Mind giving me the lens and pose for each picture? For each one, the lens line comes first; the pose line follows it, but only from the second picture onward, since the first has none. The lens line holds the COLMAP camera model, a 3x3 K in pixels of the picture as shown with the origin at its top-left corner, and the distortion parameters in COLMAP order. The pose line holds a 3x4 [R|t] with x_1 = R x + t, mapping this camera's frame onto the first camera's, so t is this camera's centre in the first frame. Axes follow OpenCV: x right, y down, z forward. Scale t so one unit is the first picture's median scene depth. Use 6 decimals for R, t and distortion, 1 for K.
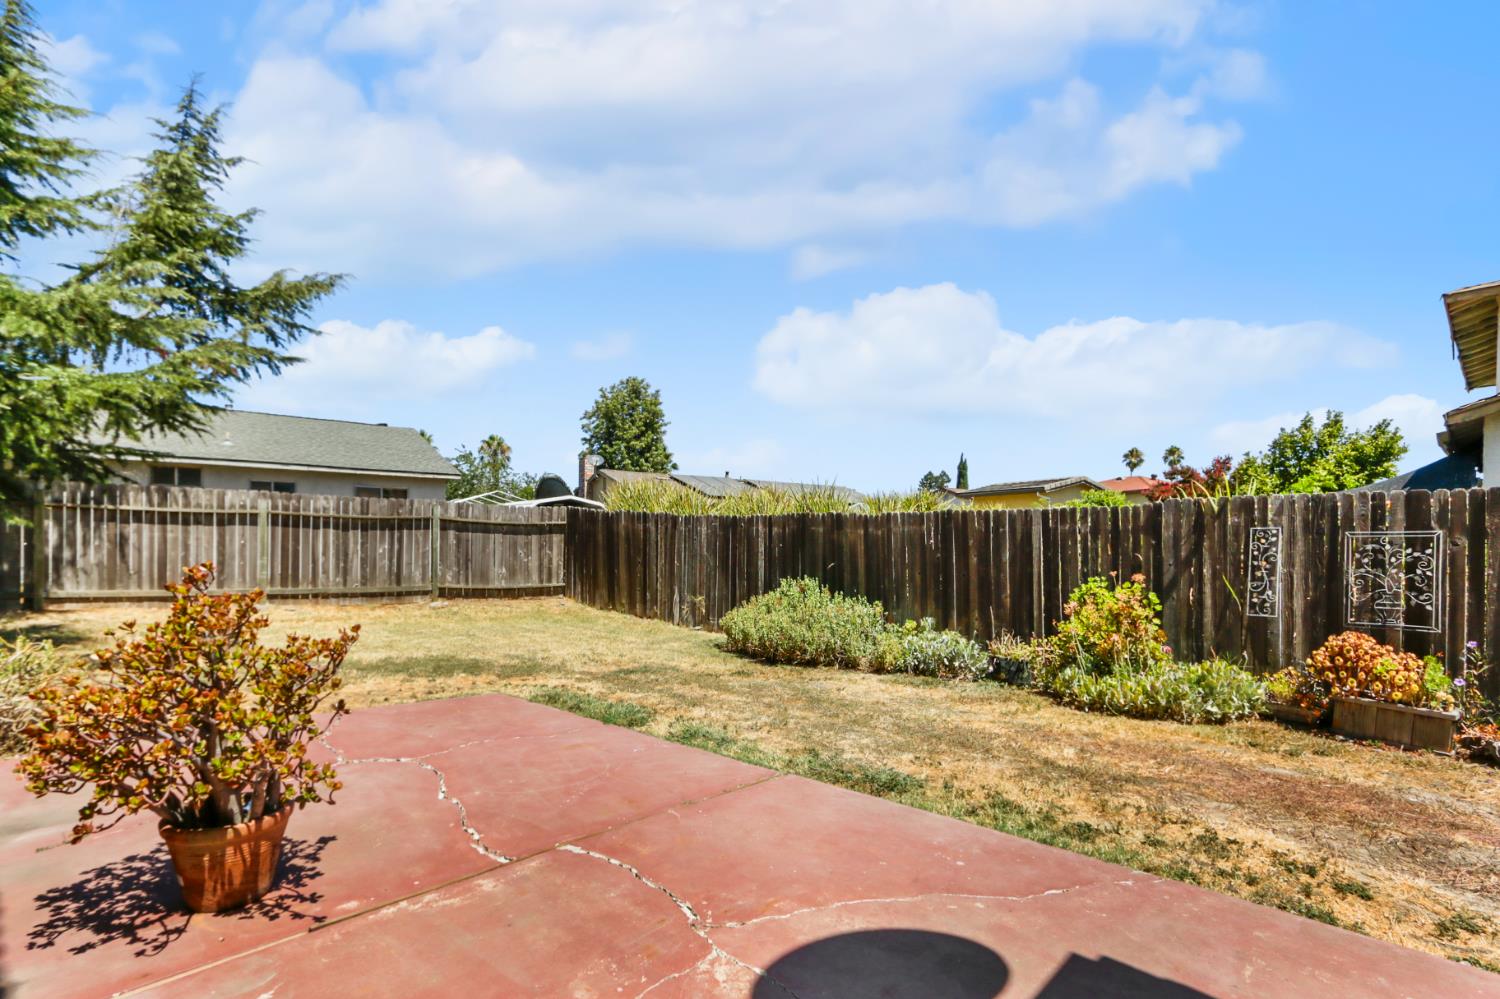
lens RADIAL K [[720.3, 0, 750.0], [0, 720.3, 582.9], [0, 0, 1]] dist [0.000969, 0.000230]
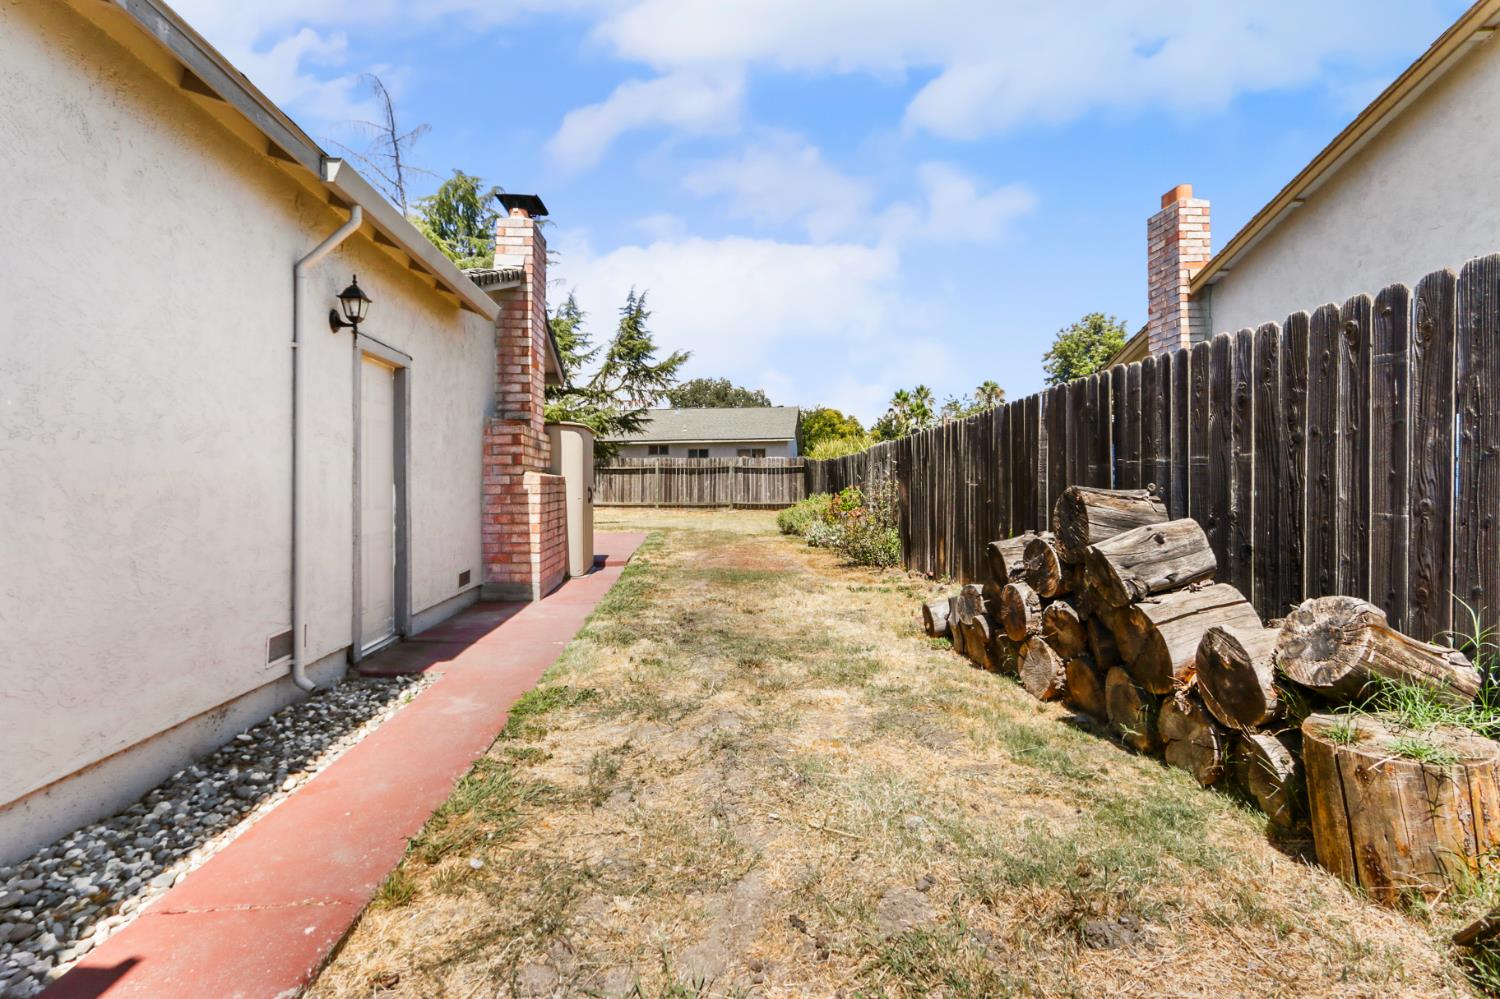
lens RADIAL K [[698.9, 0, 749.7], [0, 698.9, 484.5], [0, 0, 1]] dist [0.002077, 0.000687]
pose [[0.754852, -0.018484, -0.655634, 0.818421], [-0.013827, 0.998932, -0.044081, 0.038493], [0.655749, 0.042340, 0.753791, -0.363427]]
